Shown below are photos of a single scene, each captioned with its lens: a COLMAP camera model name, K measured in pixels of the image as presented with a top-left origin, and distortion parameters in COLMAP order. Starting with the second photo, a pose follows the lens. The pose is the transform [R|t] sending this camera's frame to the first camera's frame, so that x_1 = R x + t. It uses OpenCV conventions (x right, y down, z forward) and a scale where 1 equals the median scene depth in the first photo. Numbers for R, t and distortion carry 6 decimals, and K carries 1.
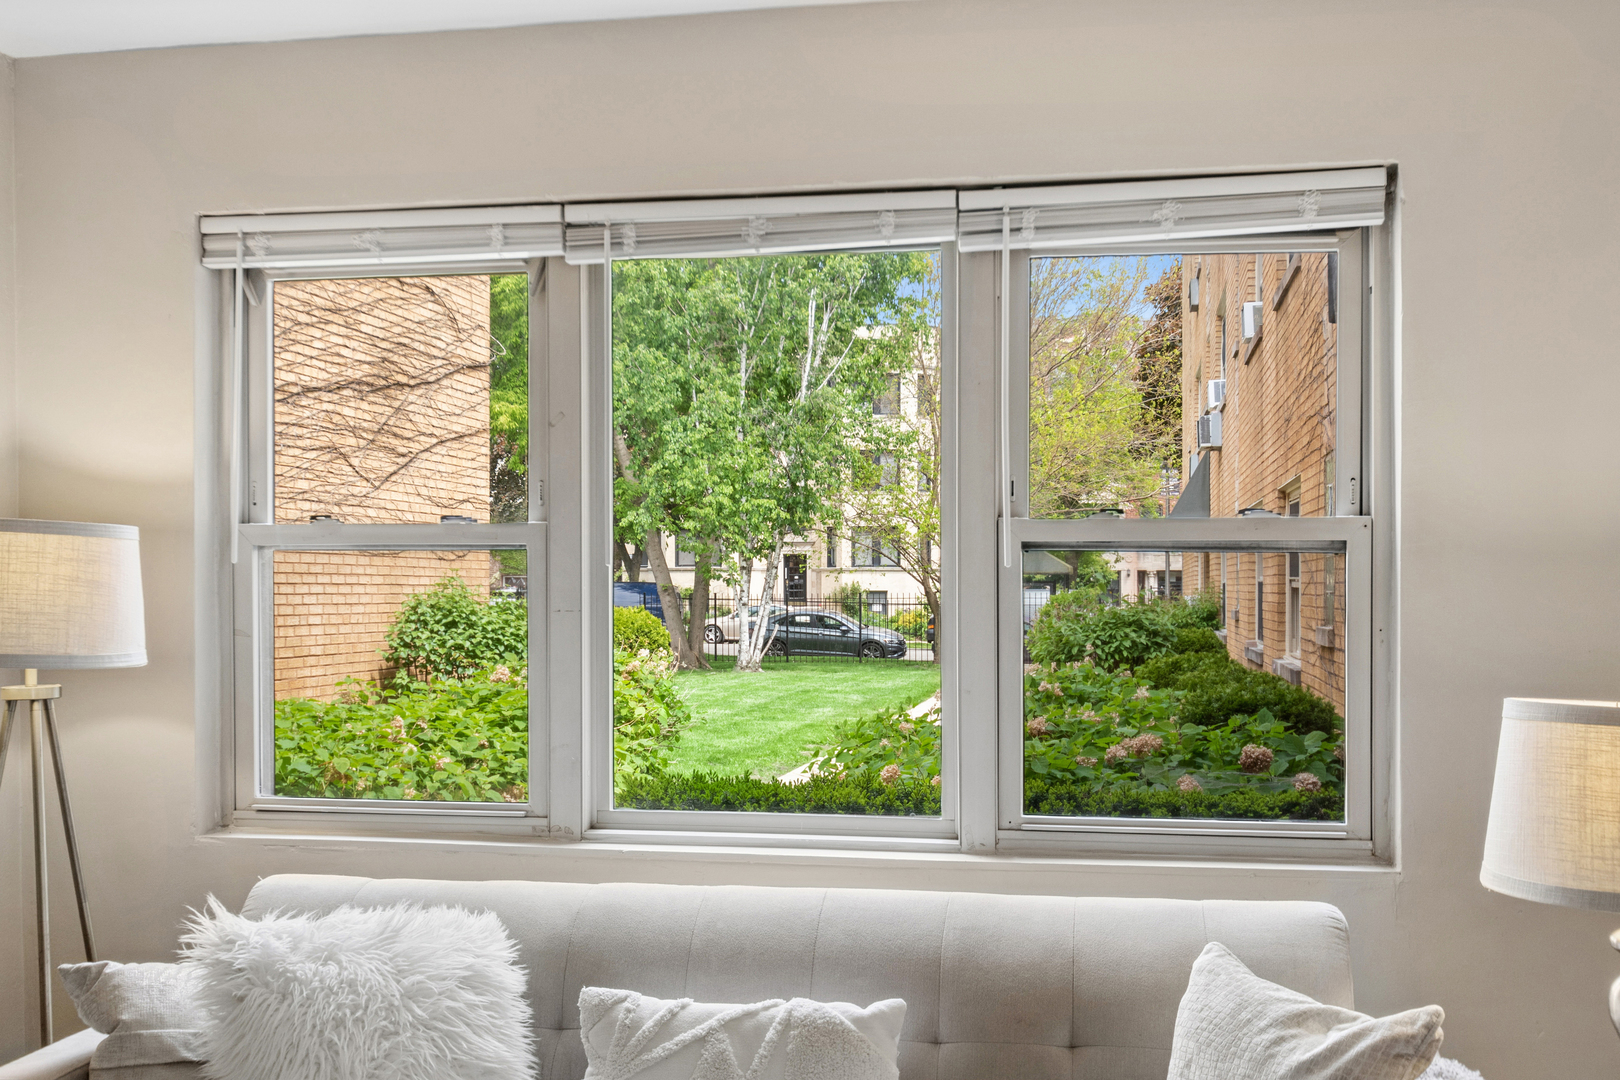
lens RADIAL K [[1685.9, 0, 811.4], [0, 1685.9, 585.8], [0, 0, 1]] dist [0.009379, 0.019699]
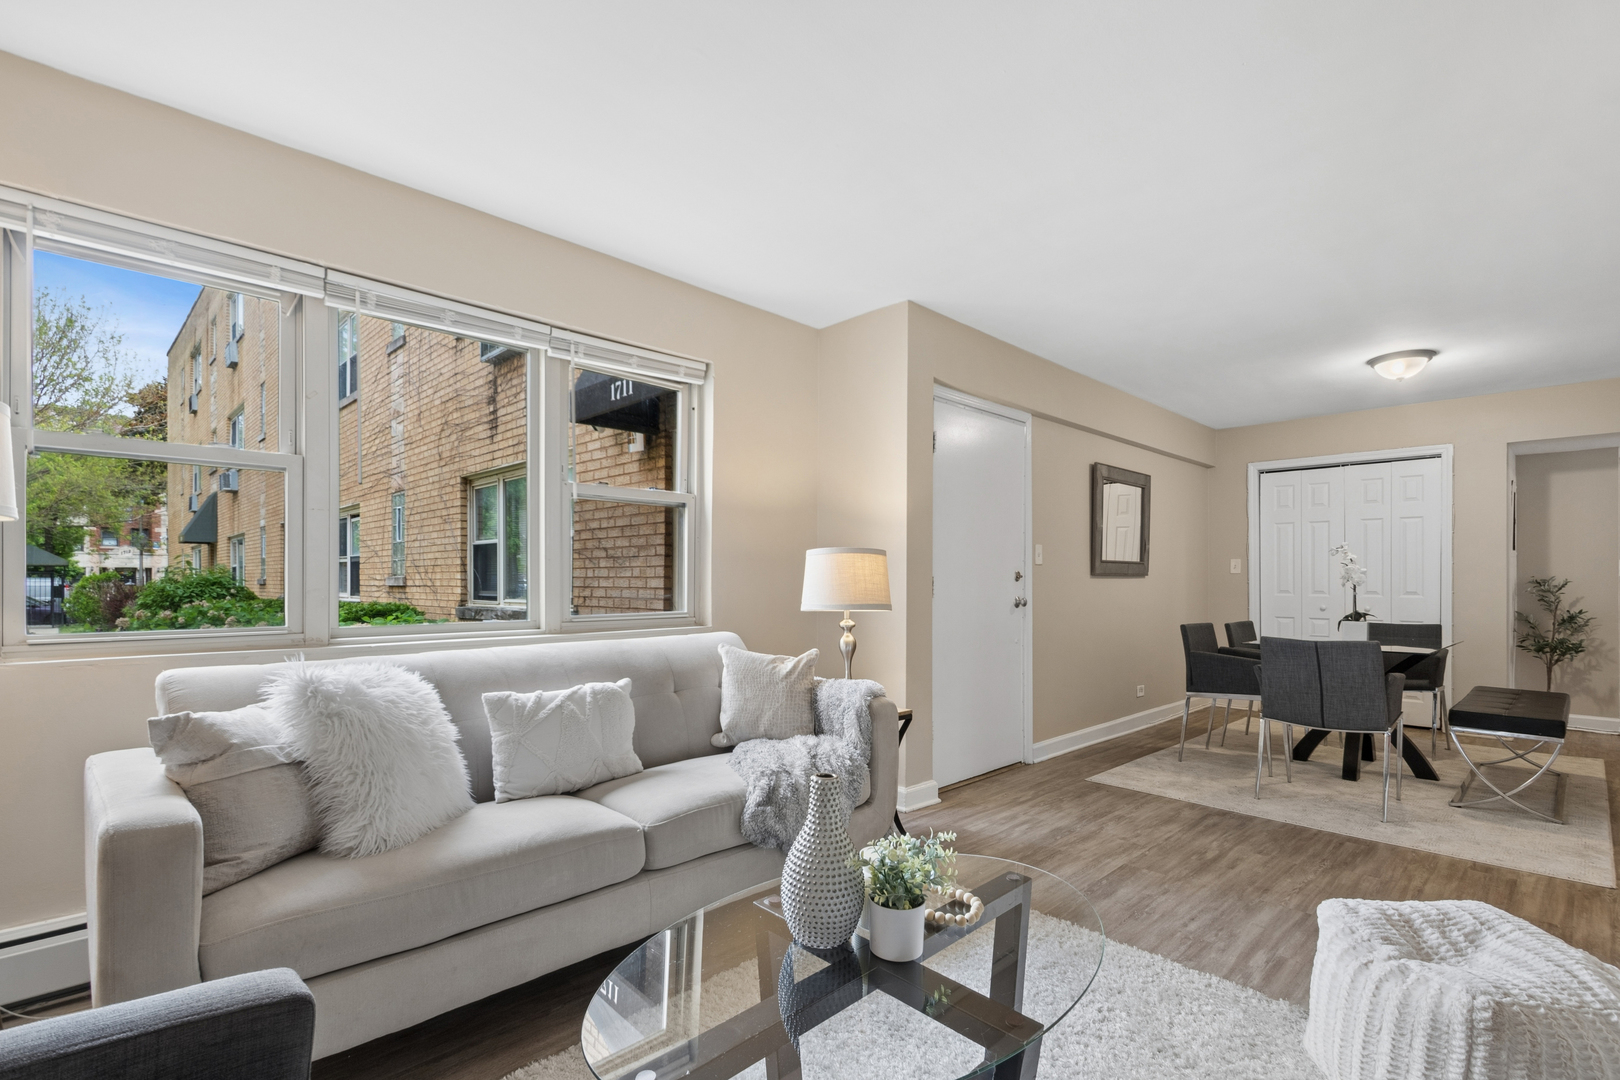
lens RADIAL K [[777.6, 0, 808.8], [0, 777.6, 581.8], [0, 0, 1]] dist [-0.001206, -0.000992]
pose [[0.556759, 0.004161, 0.830664, -0.559274], [-0.000056, 0.999988, -0.004971, 0.098376], [-0.830674, 0.002721, 0.556752, 0.174895]]
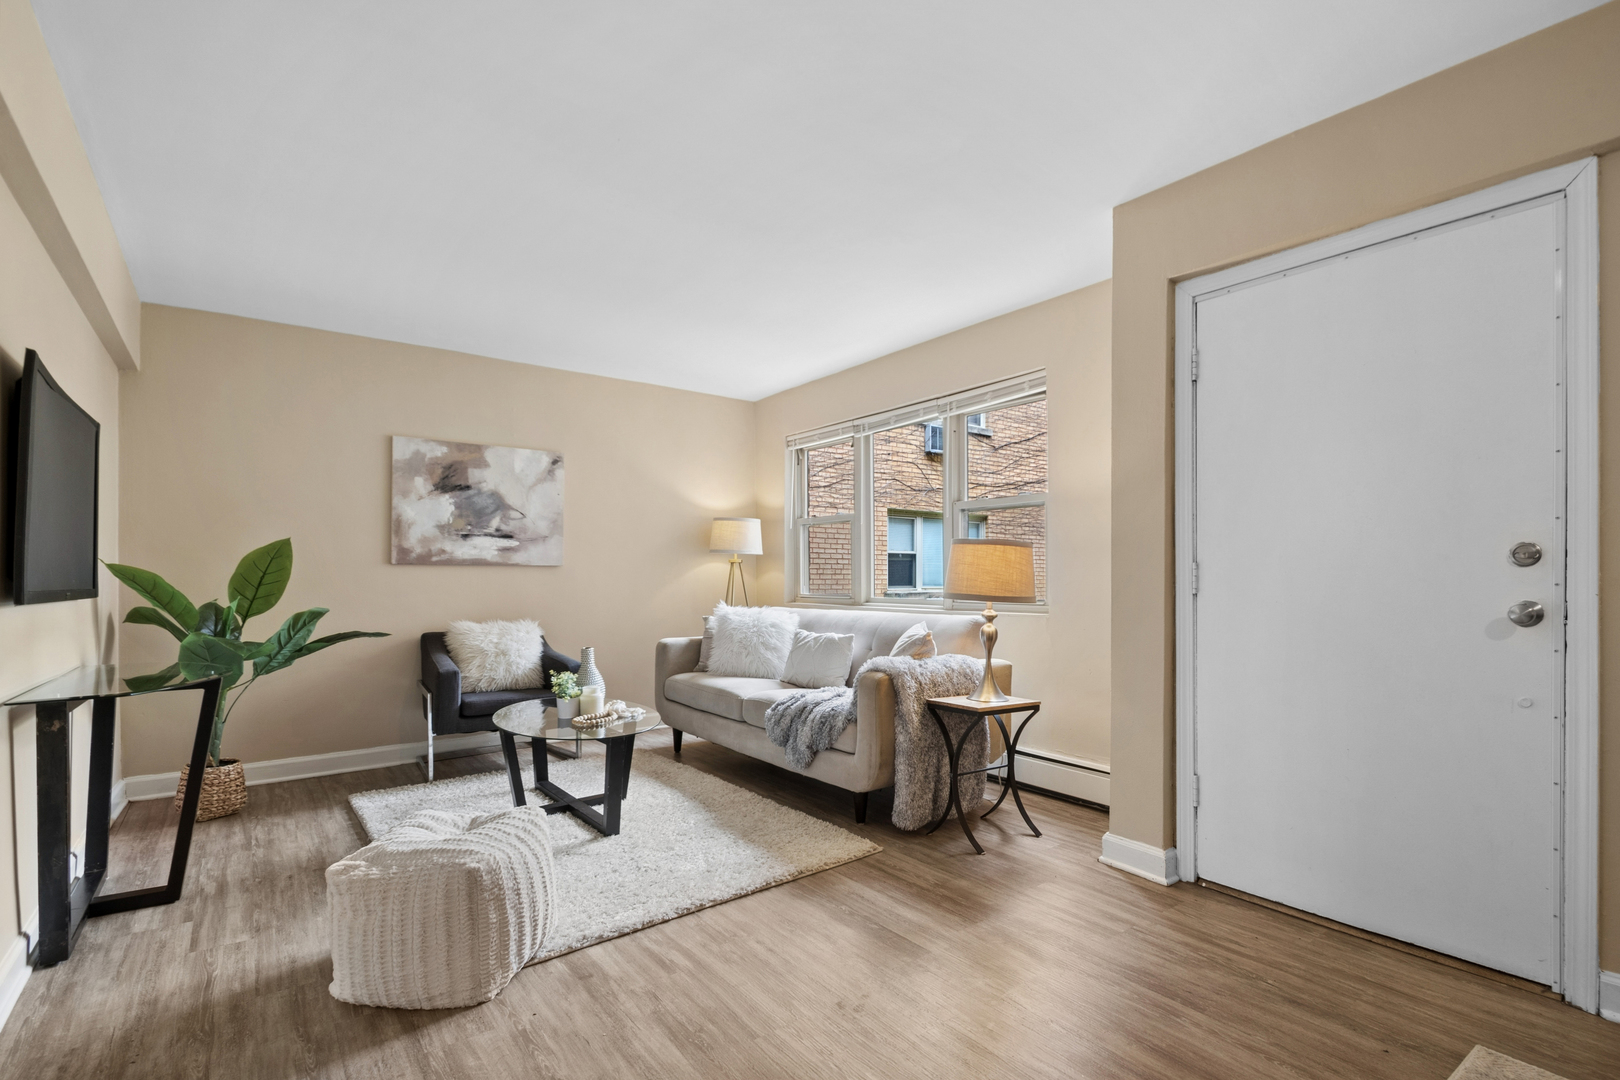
lens RADIAL K [[747.0, 0, 812.2], [0, 747.0, 583.9], [0, 0, 1]] dist [0.021660, -0.012318]
pose [[0.738677, 0.008769, -0.674002, 0.880536], [-0.003055, 0.999949, 0.009662, 0.100486], [0.674052, -0.005078, 0.738666, -0.199399]]
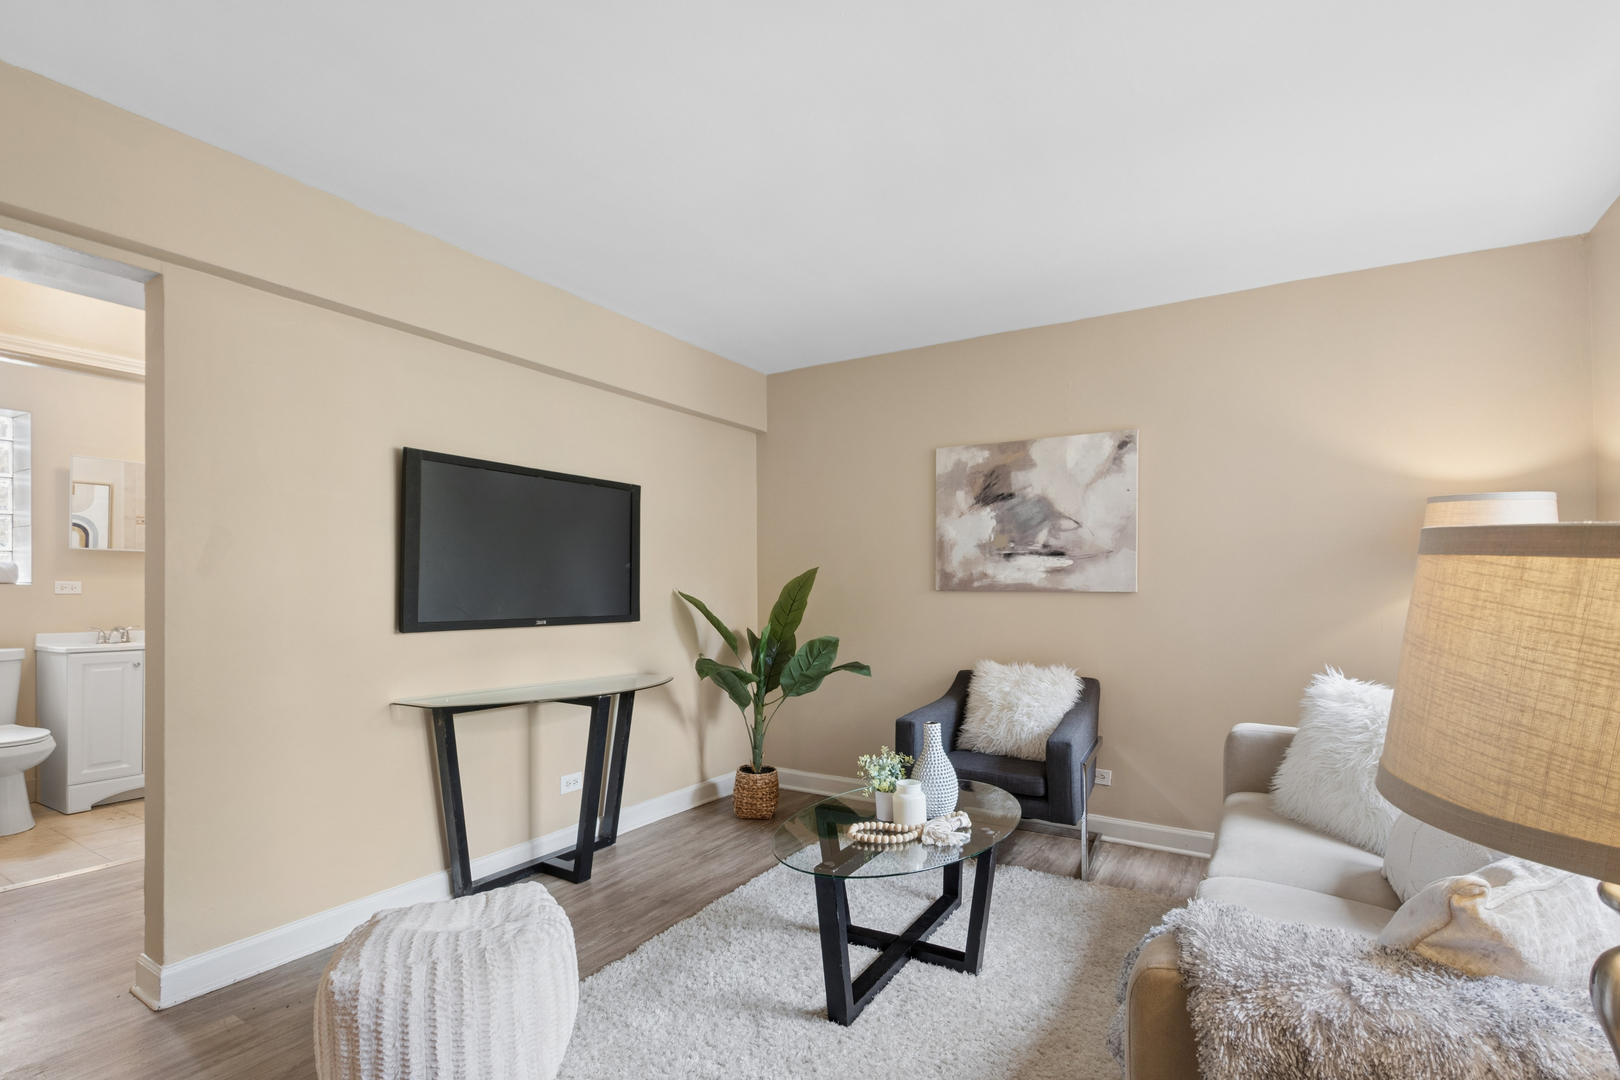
lens RADIAL K [[777.6, 0, 808.8], [0, 777.6, 581.8], [0, 0, 1]] dist [-0.001206, -0.000992]
pose [[-0.357194, -0.000669, -0.934030, 0.660679], [-0.003218, 0.999995, 0.000515, 0.065295], [0.934025, 0.003190, -0.357194, 0.565534]]
